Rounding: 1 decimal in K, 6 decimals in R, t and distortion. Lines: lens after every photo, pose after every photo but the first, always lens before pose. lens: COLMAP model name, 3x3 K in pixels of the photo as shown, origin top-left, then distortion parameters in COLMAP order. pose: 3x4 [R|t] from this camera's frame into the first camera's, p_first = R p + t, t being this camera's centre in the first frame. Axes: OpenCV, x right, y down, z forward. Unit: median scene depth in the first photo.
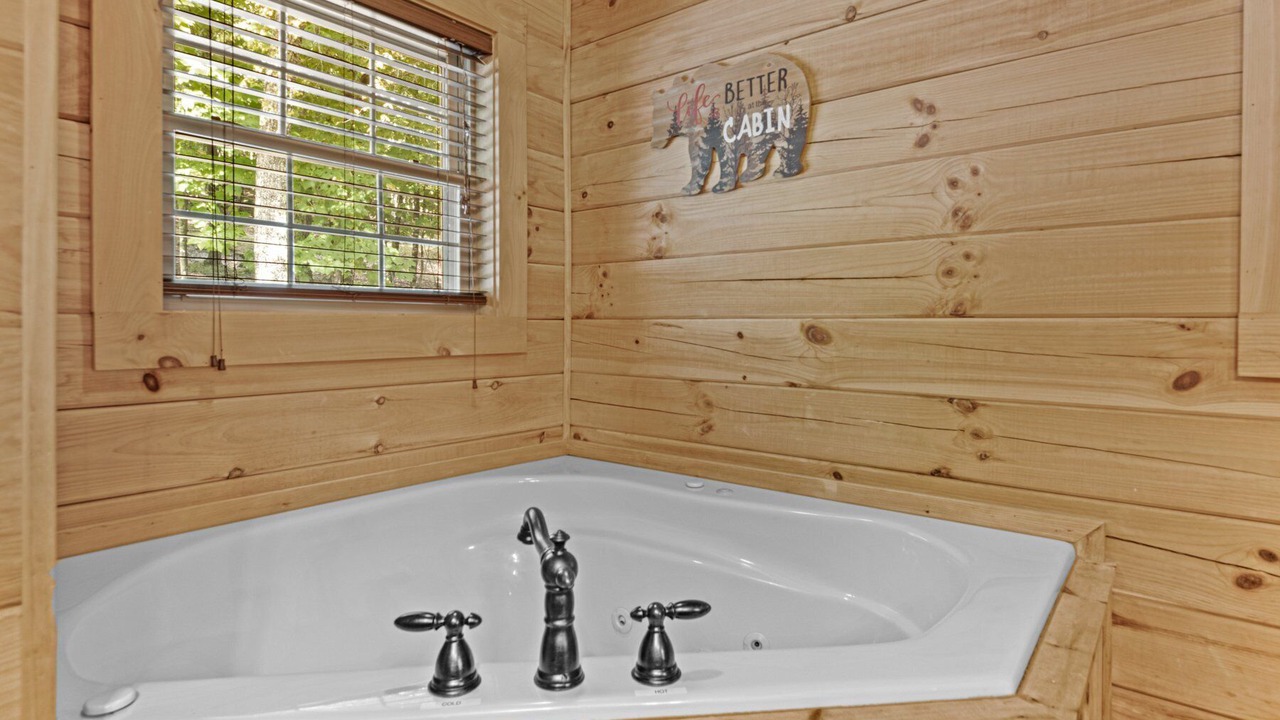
lens RADIAL K [[668.7, 0, 639.4], [0, 668.7, 326.8], [0, 0, 1]] dist [0.030895, -0.033601]
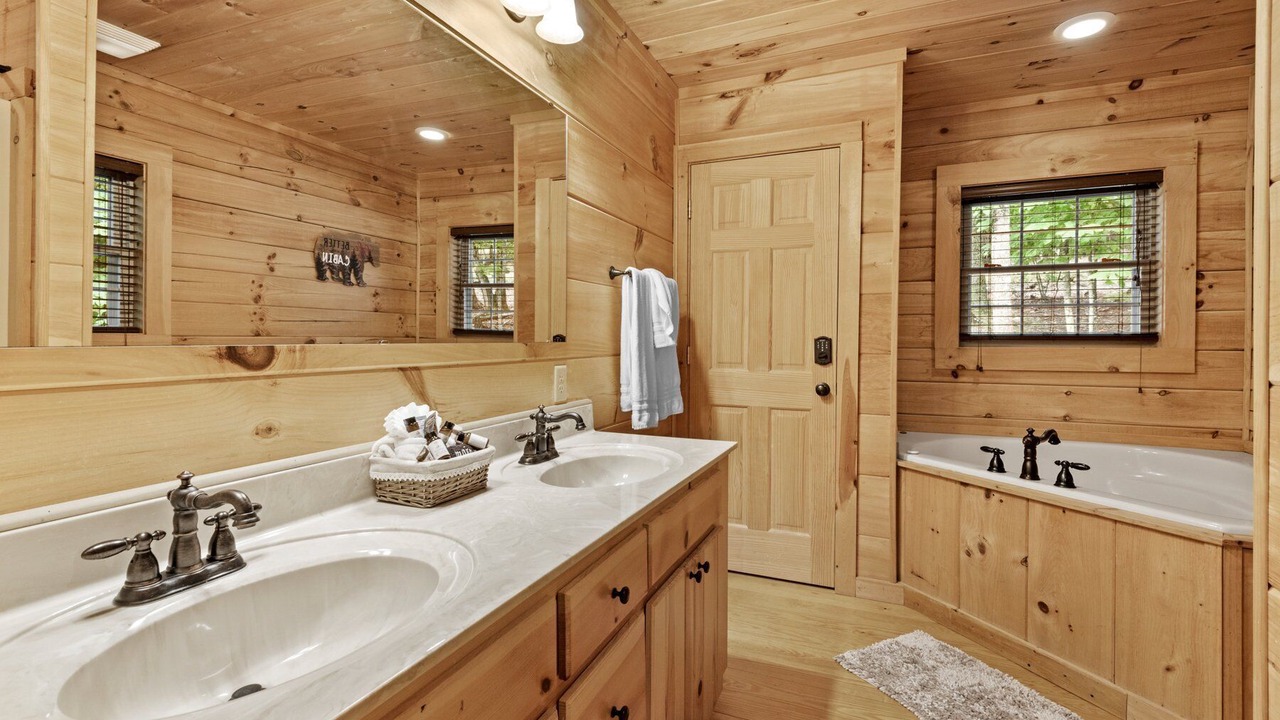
lens RADIAL K [[607.3, 0, 640.0], [0, 607.3, 360.0], [0, 0, 1]] dist [0.027135, -0.021986]
pose [[0.281709, 0.025137, -0.959171, 1.020153], [-0.006152, 0.999684, 0.024392, -0.020299], [0.959480, -0.000971, 0.281775, -0.713885]]
